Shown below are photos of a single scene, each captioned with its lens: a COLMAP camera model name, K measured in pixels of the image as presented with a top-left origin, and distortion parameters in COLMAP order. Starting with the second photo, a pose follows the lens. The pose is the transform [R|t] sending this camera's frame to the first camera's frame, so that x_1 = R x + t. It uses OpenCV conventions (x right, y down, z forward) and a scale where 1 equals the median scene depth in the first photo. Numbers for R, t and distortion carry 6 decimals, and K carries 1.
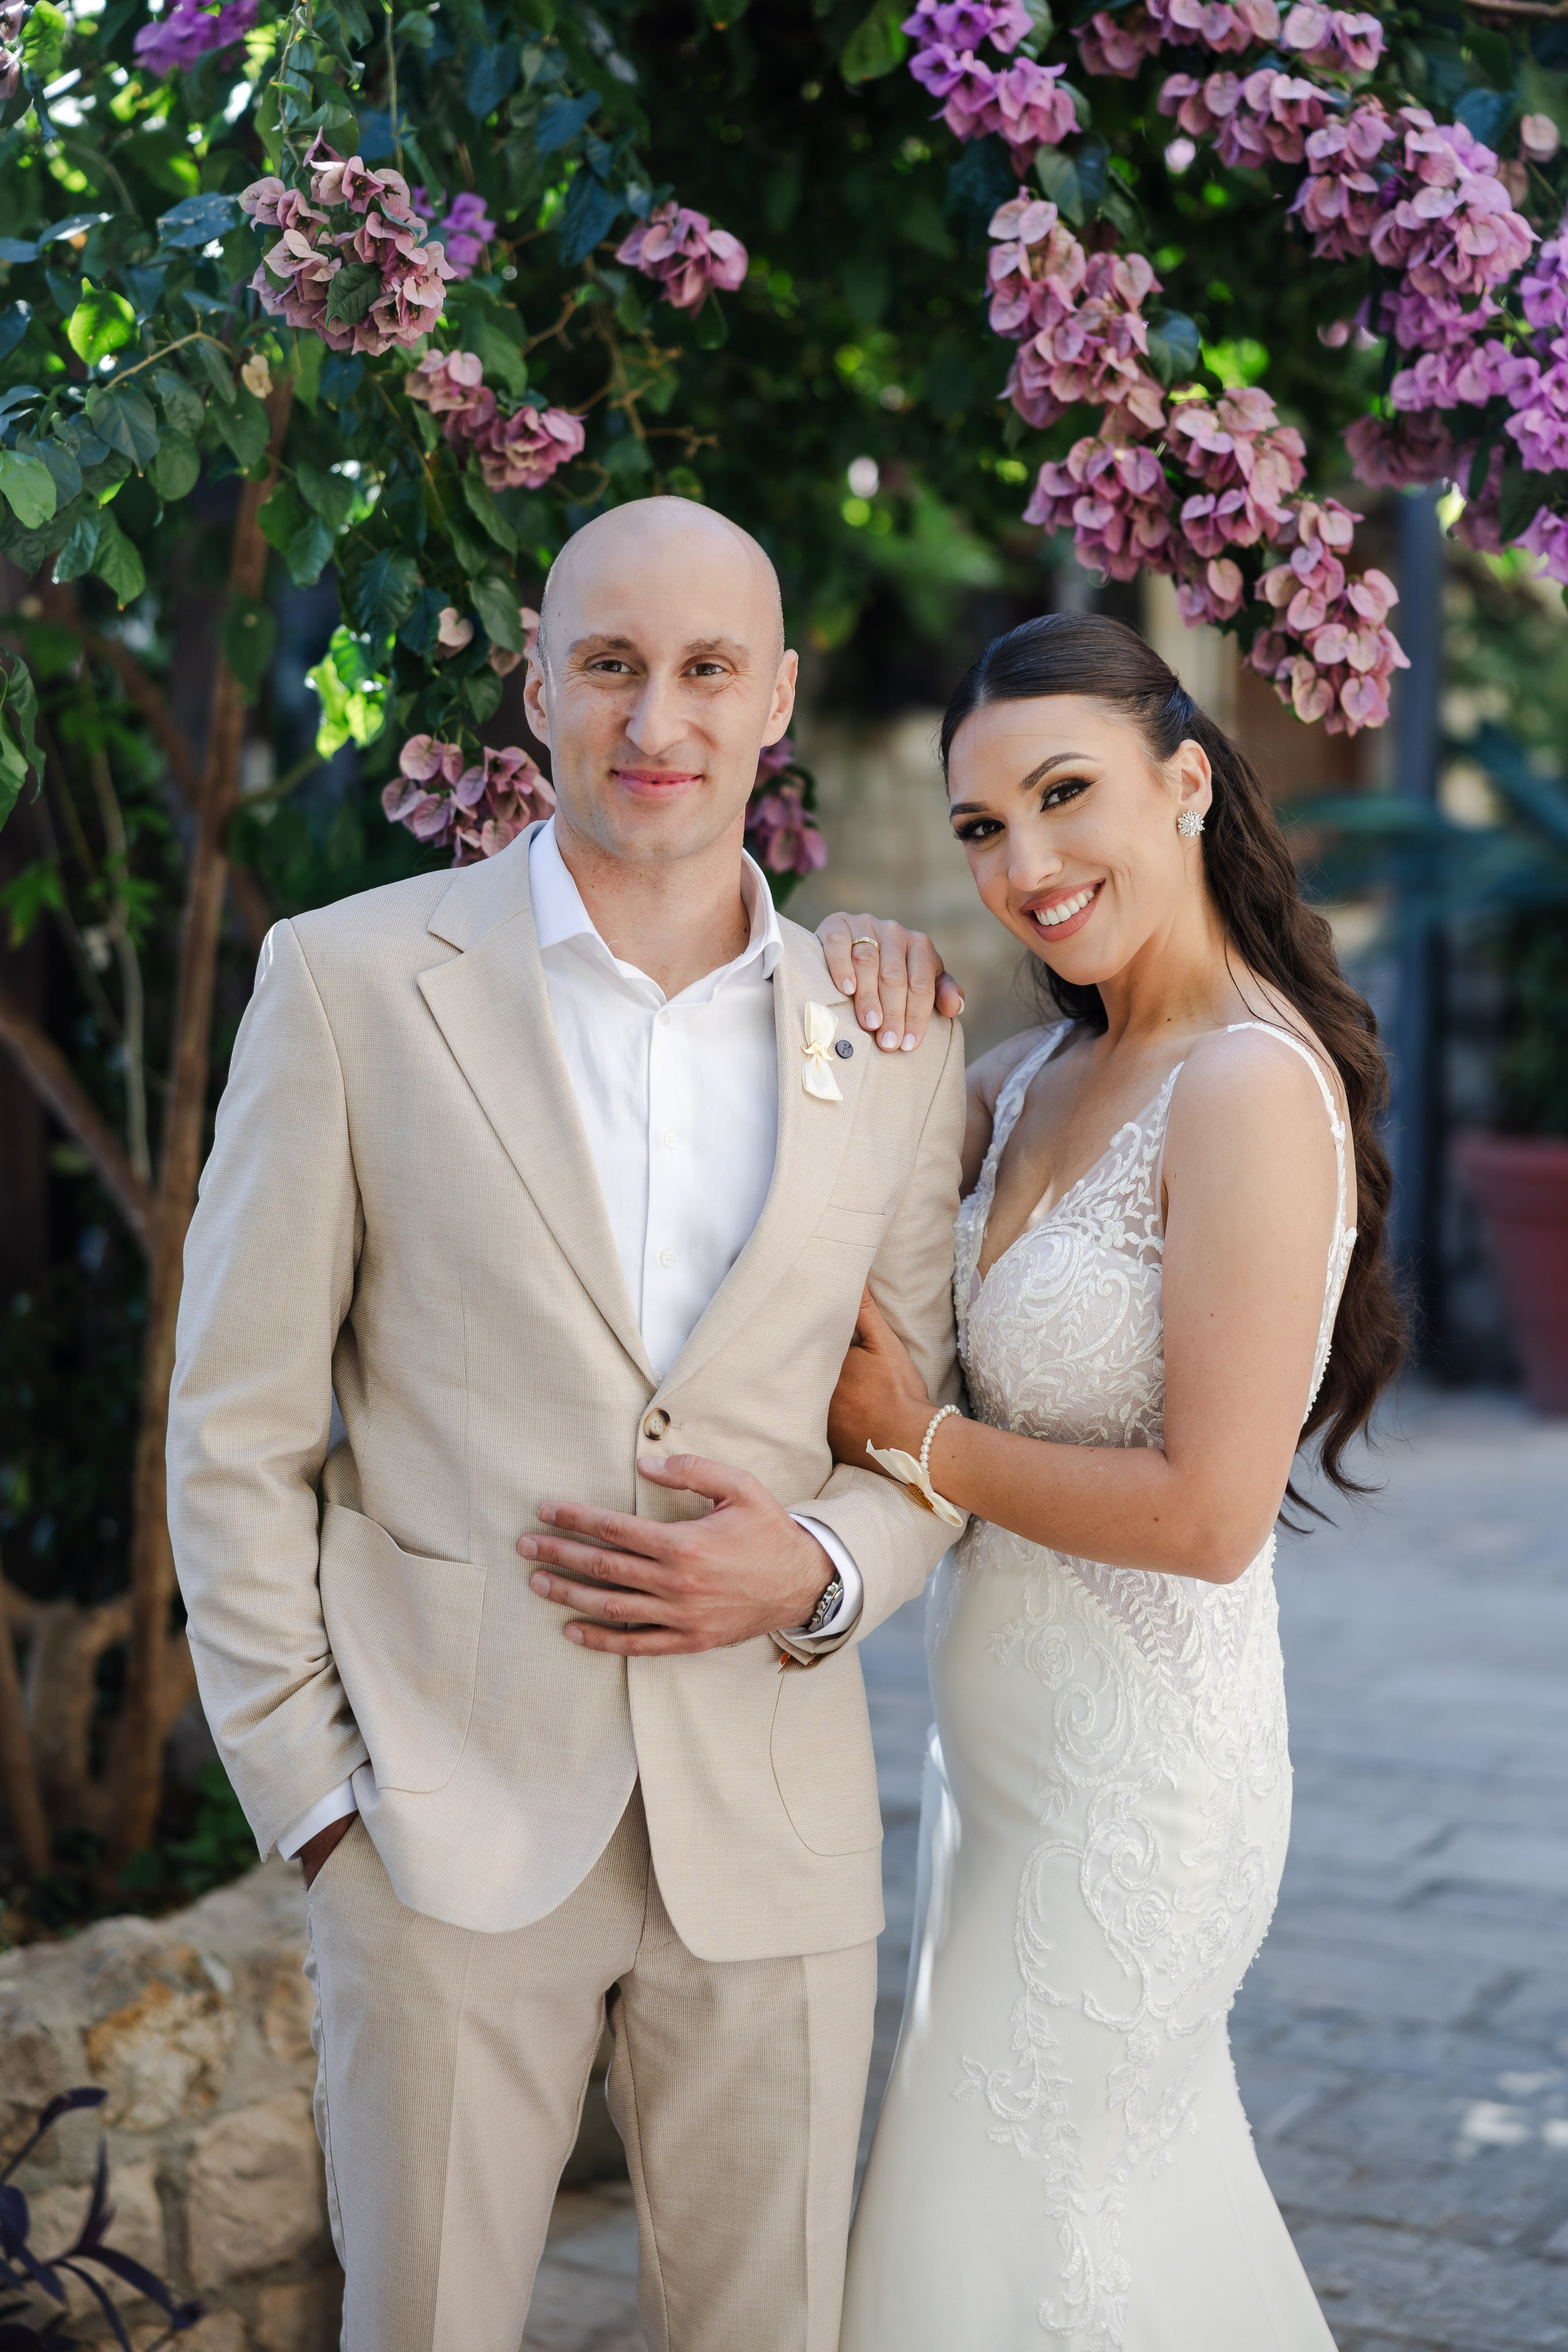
lens RADIAL K [[4275.8, 0, 861.4], [0, 4275.8, 1179.7], [0, 0, 1]] dist [0.056947, 0.000000]
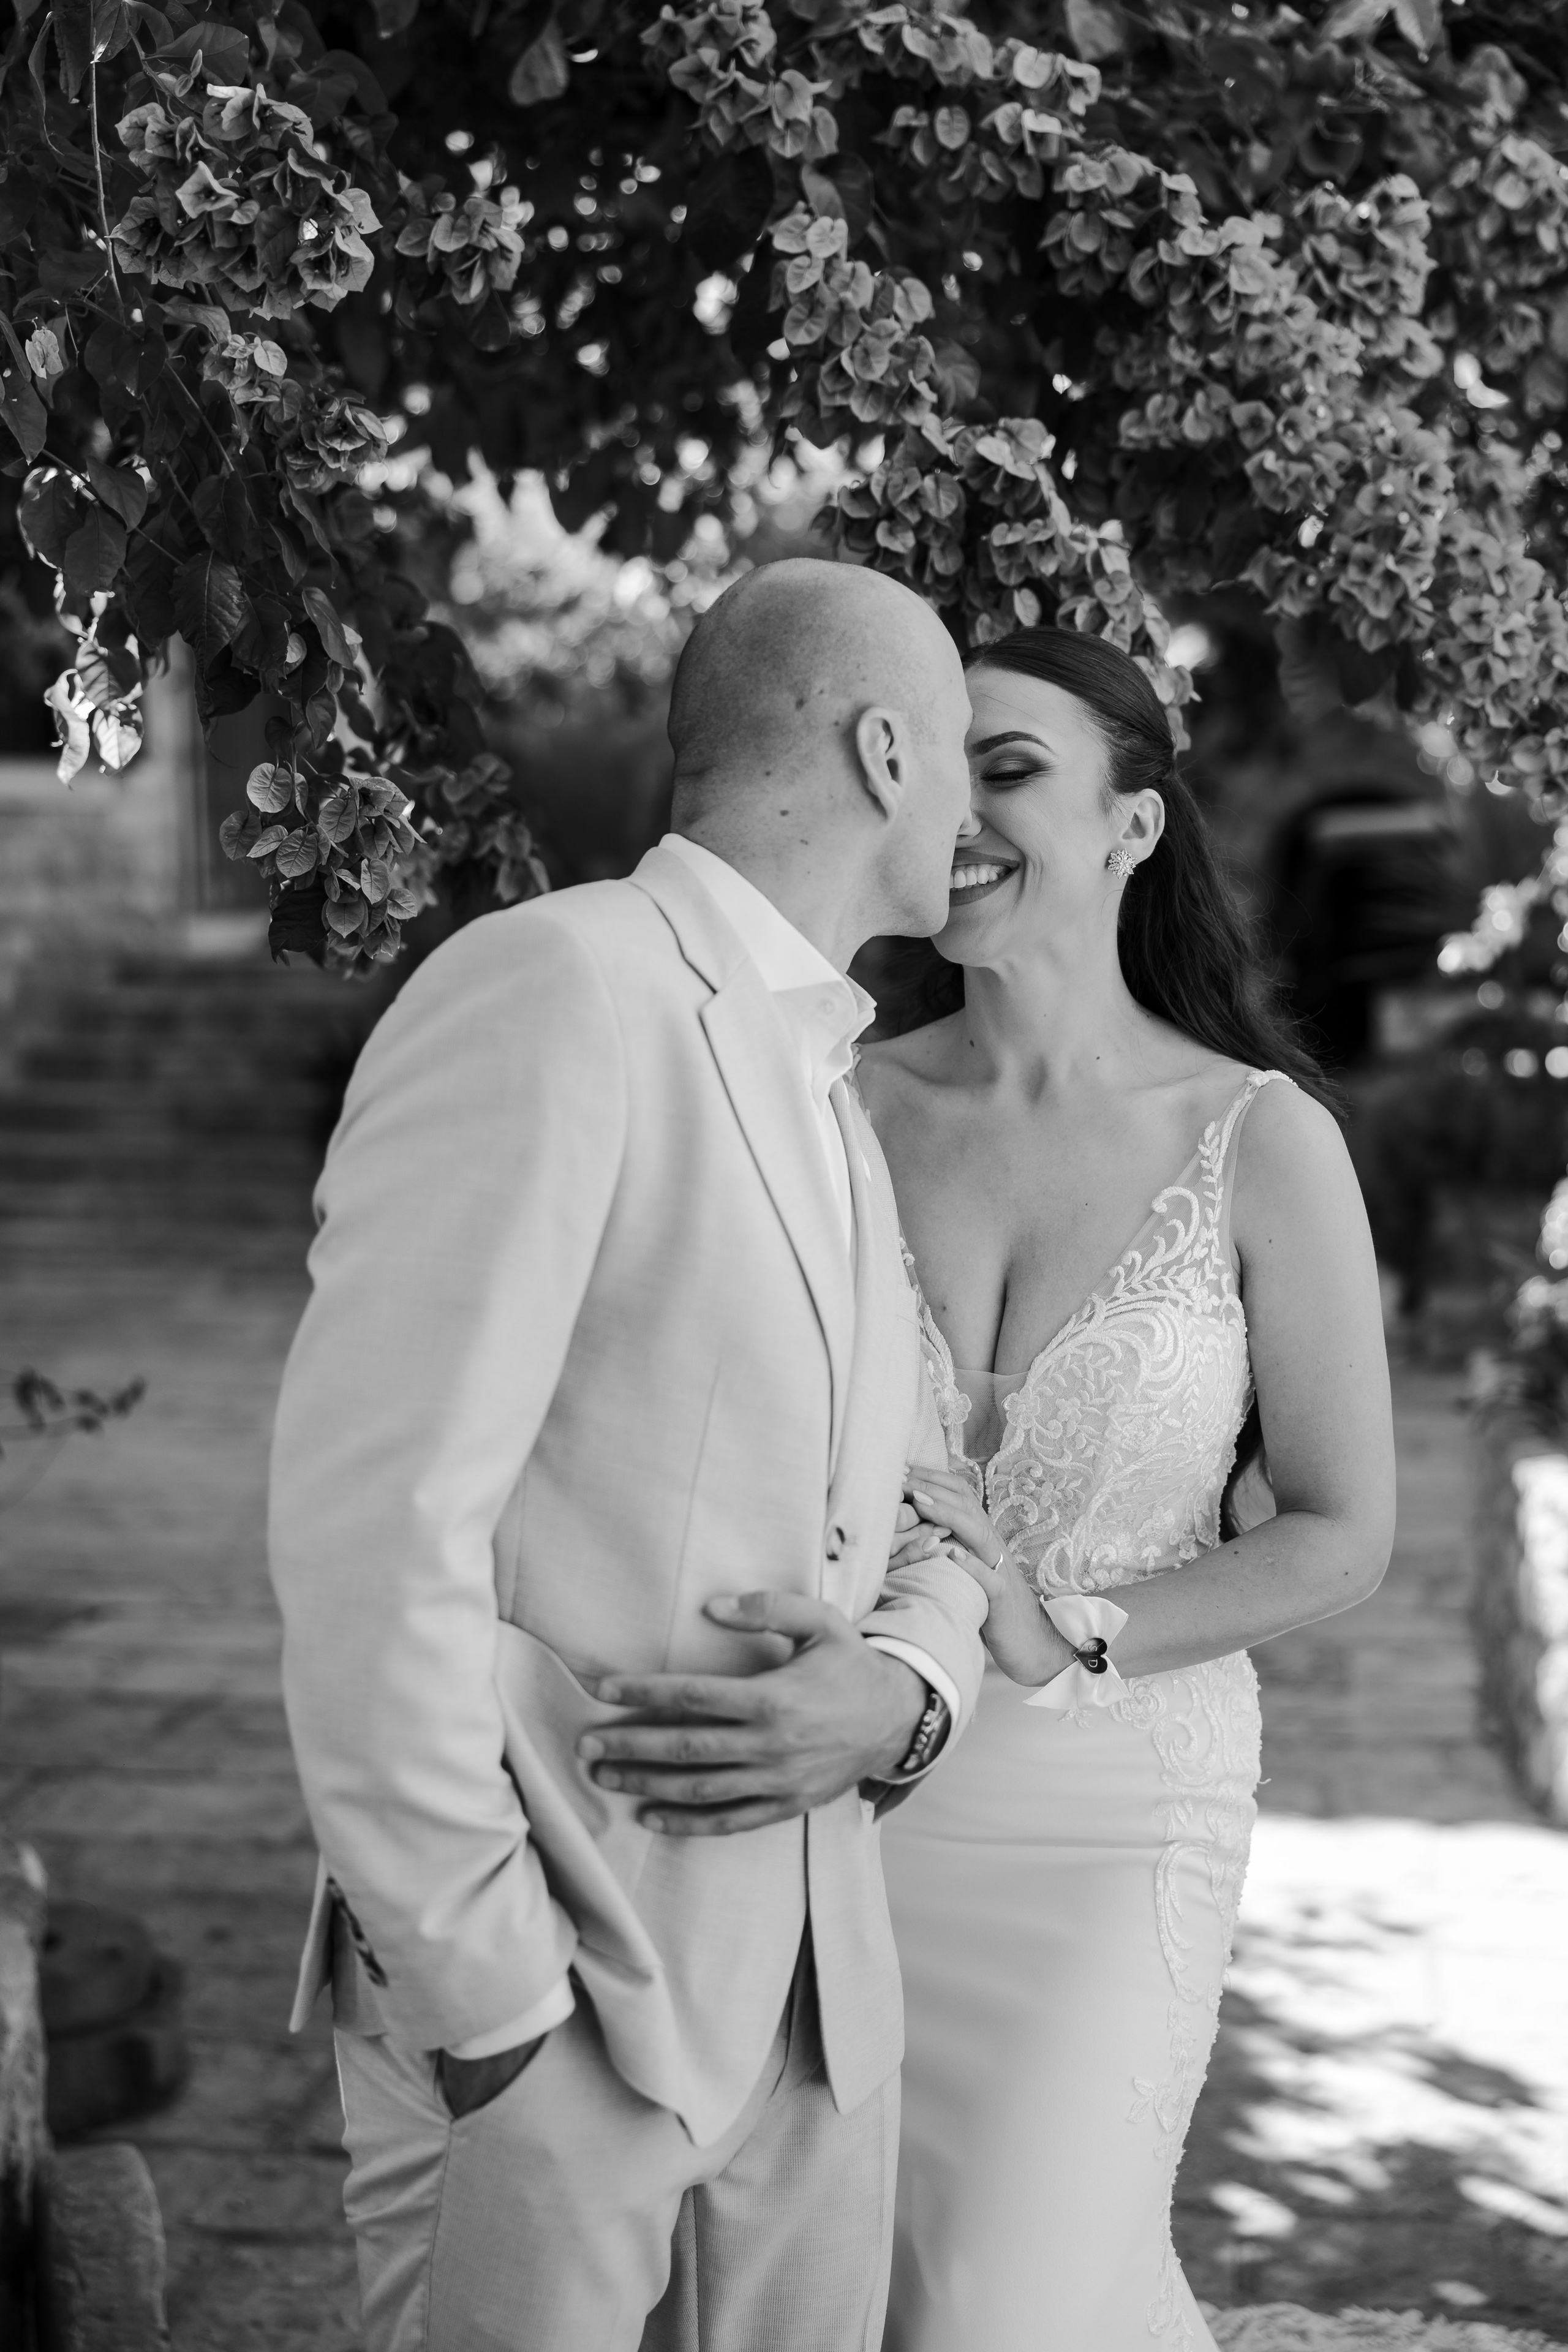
lens RADIAL K [[3060.6, 0, 825.2], [0, 3060.6, 1174.4], [0, 0, 1]] dist [0.006611, 0.000000]
pose [[0.941394, -0.041790, 0.334711, -0.199960], [0.033122, 0.998953, 0.031567, -0.032664], [-0.335679, -0.018631, 0.941792, 0.340317]]
